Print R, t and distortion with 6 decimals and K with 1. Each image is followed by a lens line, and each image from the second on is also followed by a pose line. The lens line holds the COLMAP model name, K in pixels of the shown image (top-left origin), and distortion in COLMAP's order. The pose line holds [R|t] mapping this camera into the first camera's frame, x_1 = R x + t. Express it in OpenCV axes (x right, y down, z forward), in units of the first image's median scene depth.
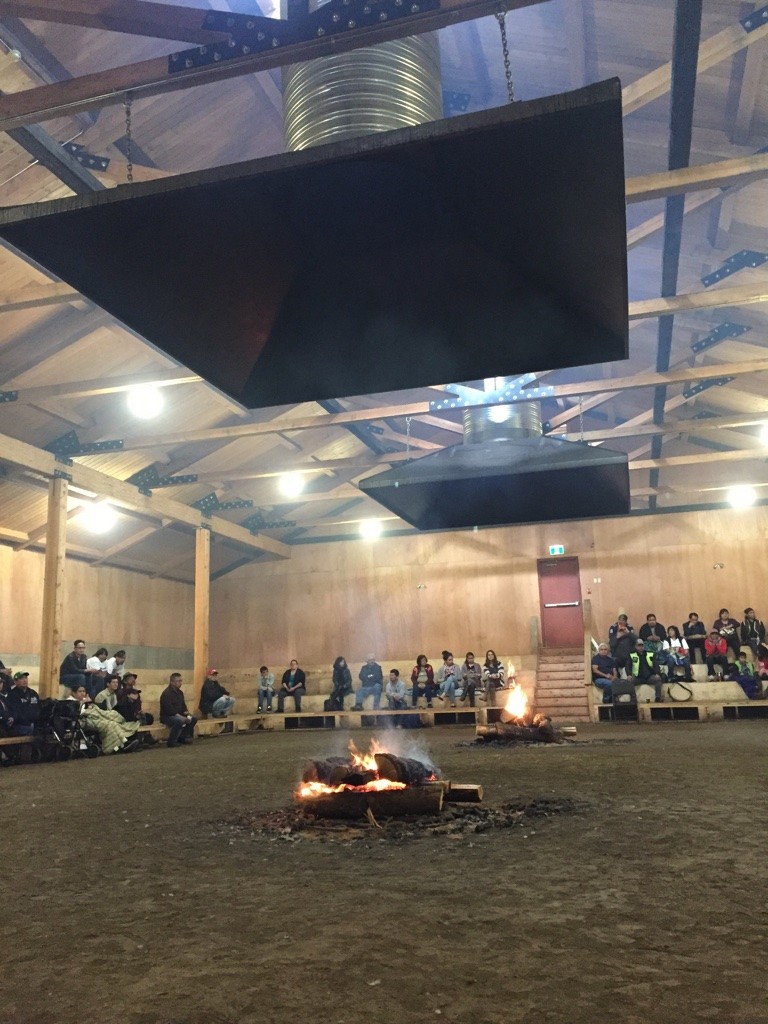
lens RADIAL K [[868.6, 0, 384.0], [0, 868.6, 512.0], [0, 0, 1]] dist [0.088278, -0.119407]
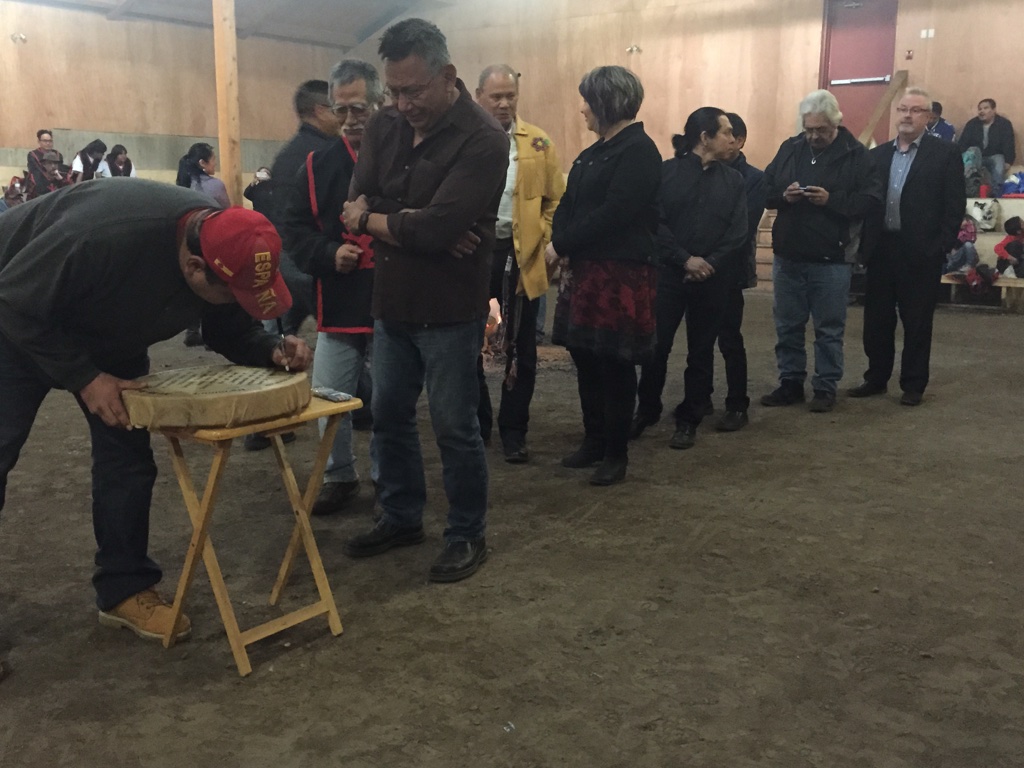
lens RADIAL K [[1061.1, 0, 509.1], [0, 1061.1, 376.4], [0, 0, 1]] dist [0.085969, -0.119631]
pose [[0.931899, 0.099889, -0.348691, 0.256785], [0.036873, 0.930263, 0.365036, 0.024102], [0.360837, -0.353034, 0.863228, 0.265641]]
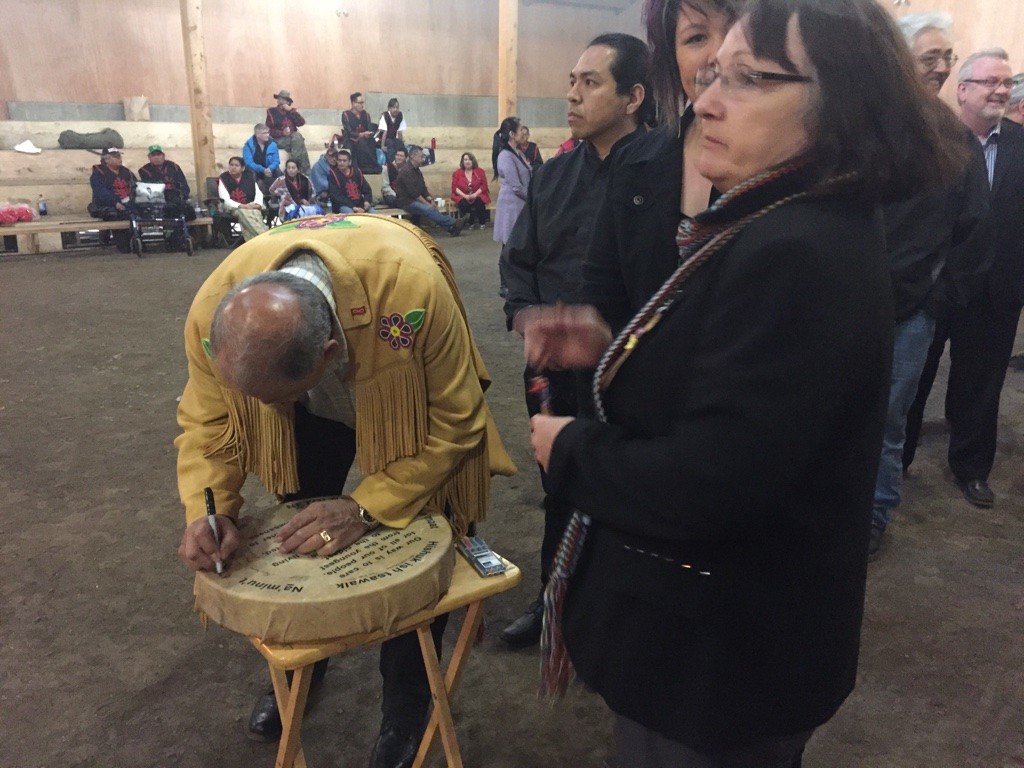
lens RADIAL K [[866.1, 0, 508.5], [0, 866.1, 377.7], [0, 0, 1]] dist [0.088156, -0.124370]
pose [[0.802393, 0.201746, -0.561662, 0.233166], [0.086119, 0.892137, 0.443481, 0.025144], [0.590550, -0.404216, 0.698470, 0.322990]]
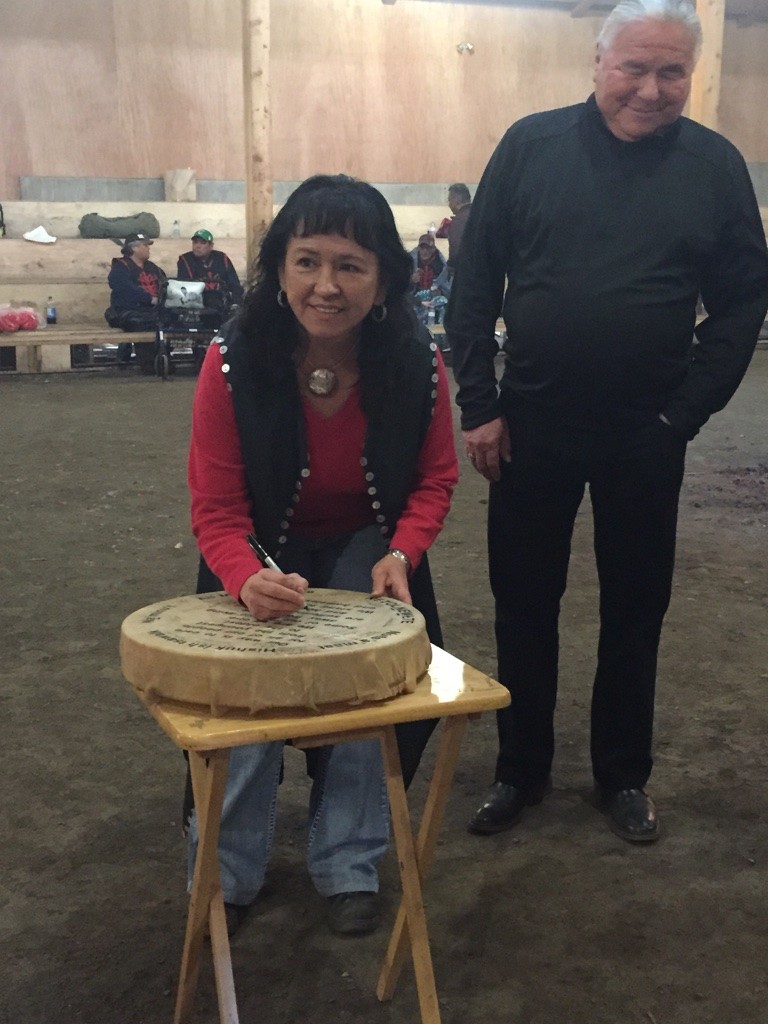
lens RADIAL K [[1325.2, 0, 389.7], [0, 1325.2, 496.4], [0, 0, 1]] dist [0.073670, -0.025699]
pose [[0.635841, 0.192116, -0.747527, 0.252536], [0.130666, 0.927751, 0.349577, 0.030175], [0.760679, -0.319952, 0.564800, 0.318486]]
